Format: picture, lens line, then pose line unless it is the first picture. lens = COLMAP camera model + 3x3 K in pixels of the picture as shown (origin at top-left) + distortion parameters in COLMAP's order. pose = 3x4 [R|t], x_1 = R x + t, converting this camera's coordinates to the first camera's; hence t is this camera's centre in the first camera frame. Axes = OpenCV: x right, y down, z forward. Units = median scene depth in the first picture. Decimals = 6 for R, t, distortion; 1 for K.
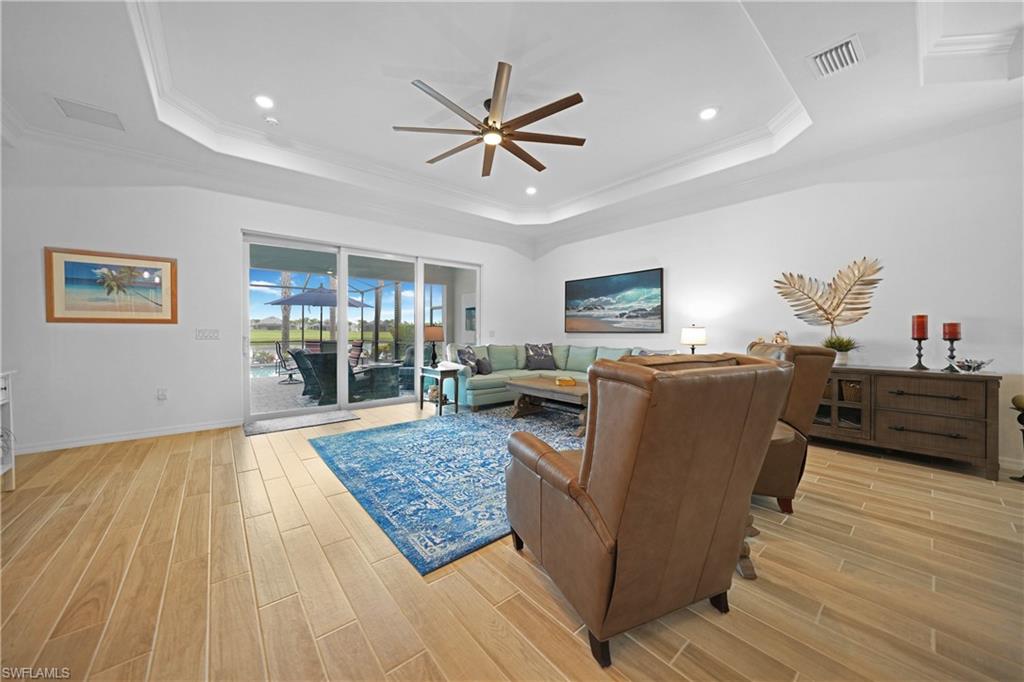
lens RADIAL K [[357.6, 0, 508.3], [0, 357.6, 333.2], [0, 0, 1]] dist [-0.024280, 0.005116]
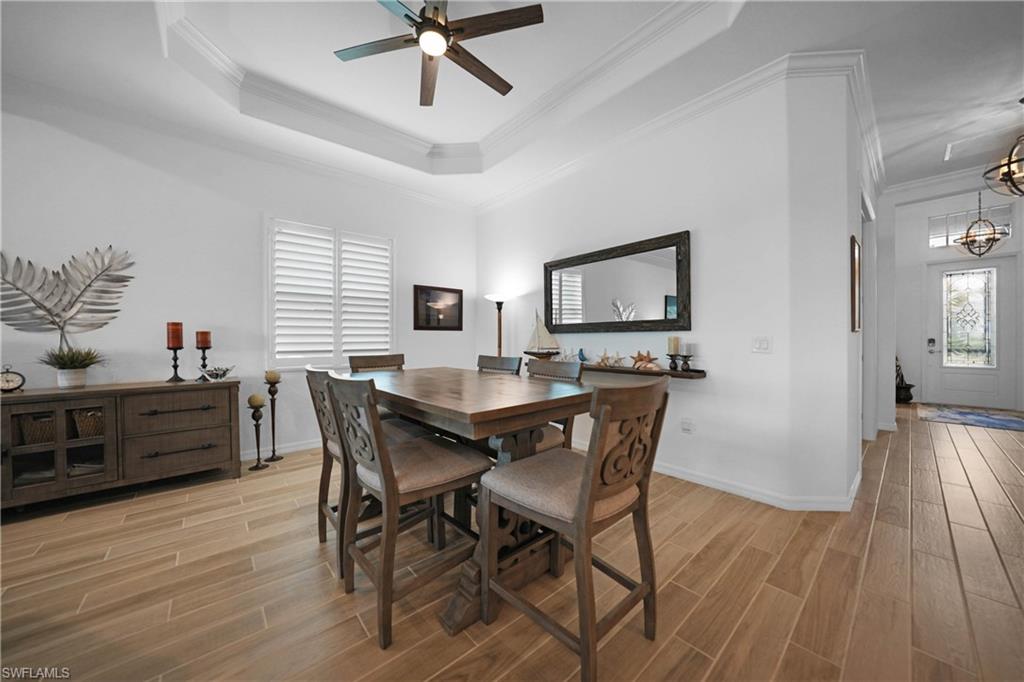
lens RADIAL K [[357.6, 0, 519.4], [0, 357.6, 341.3], [0, 0, 1]] dist [-0.024280, 0.005116]
pose [[-0.028012, -0.009895, 0.999559, 0.211015], [0.011495, 0.999882, 0.010220, -0.000800], [-0.999541, 0.011776, -0.027895, 0.112157]]
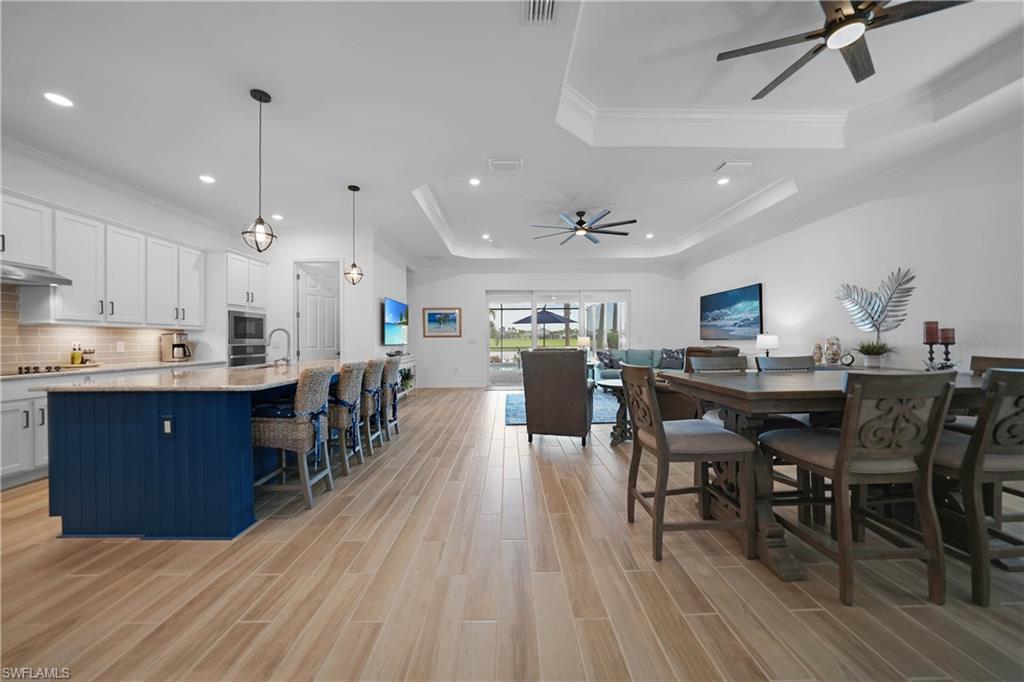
lens RADIAL K [[357.6, 0, 512.3], [0, 357.6, 341.3], [0, 0, 1]] dist [-0.024280, 0.005116]
pose [[0.779957, -0.005776, -0.625806, 0.751938], [0.005309, 0.999982, -0.002613, 0.005802], [0.625810, -0.001285, 0.779974, -0.581180]]
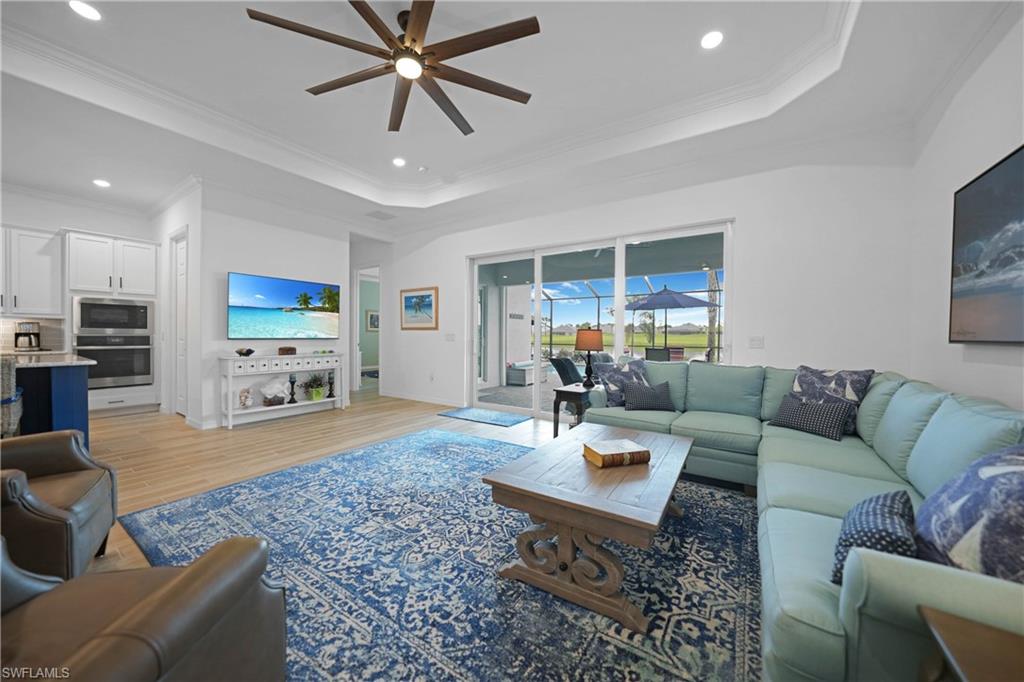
lens RADIAL K [[357.6, 0, 512.7], [0, 357.6, 336.9], [0, 0, 1]] dist [-0.024280, 0.005116]
pose [[0.287038, 0.005839, -0.957901, 0.651695], [-0.013549, 0.999906, 0.002035, -0.005845], [0.957823, 0.012394, 0.287091, 0.930913]]
